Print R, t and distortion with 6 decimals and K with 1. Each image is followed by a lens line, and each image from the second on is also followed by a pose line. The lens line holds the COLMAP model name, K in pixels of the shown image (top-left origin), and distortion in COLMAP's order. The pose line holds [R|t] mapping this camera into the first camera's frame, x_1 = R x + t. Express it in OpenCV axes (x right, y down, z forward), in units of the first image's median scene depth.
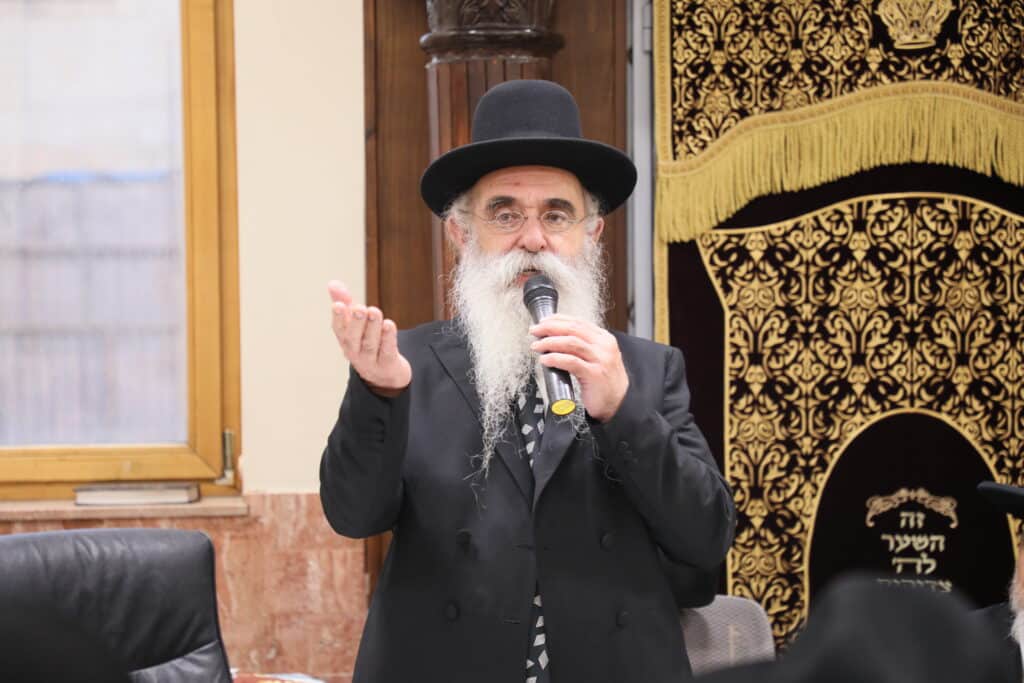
lens RADIAL K [[2939.7, 0, 501.3], [0, 2939.7, 345.5], [0, 0, 1]] dist [0.645275, 0.000000]
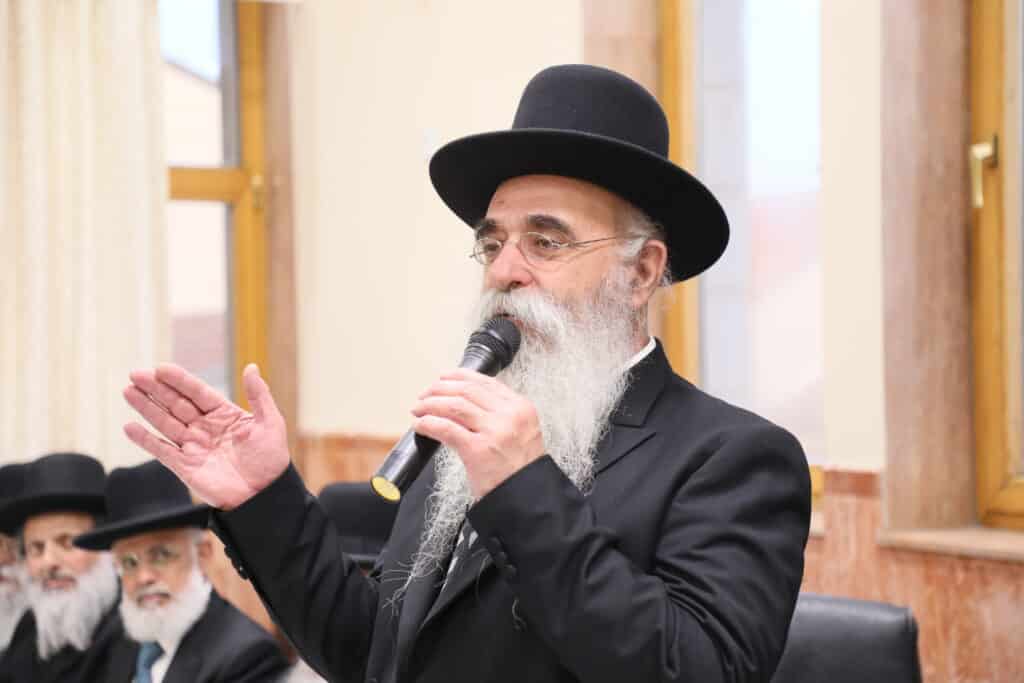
lens RADIAL K [[2019.1, 0, 505.4], [0, 2019.1, 344.1], [0, 0, 1]] dist [0.433194, 0.000000]
pose [[0.442504, 0.000059, -0.896767, 0.366200], [0.002647, 0.999996, 0.001372, -0.012934], [0.896763, -0.002981, 0.442501, 0.602699]]
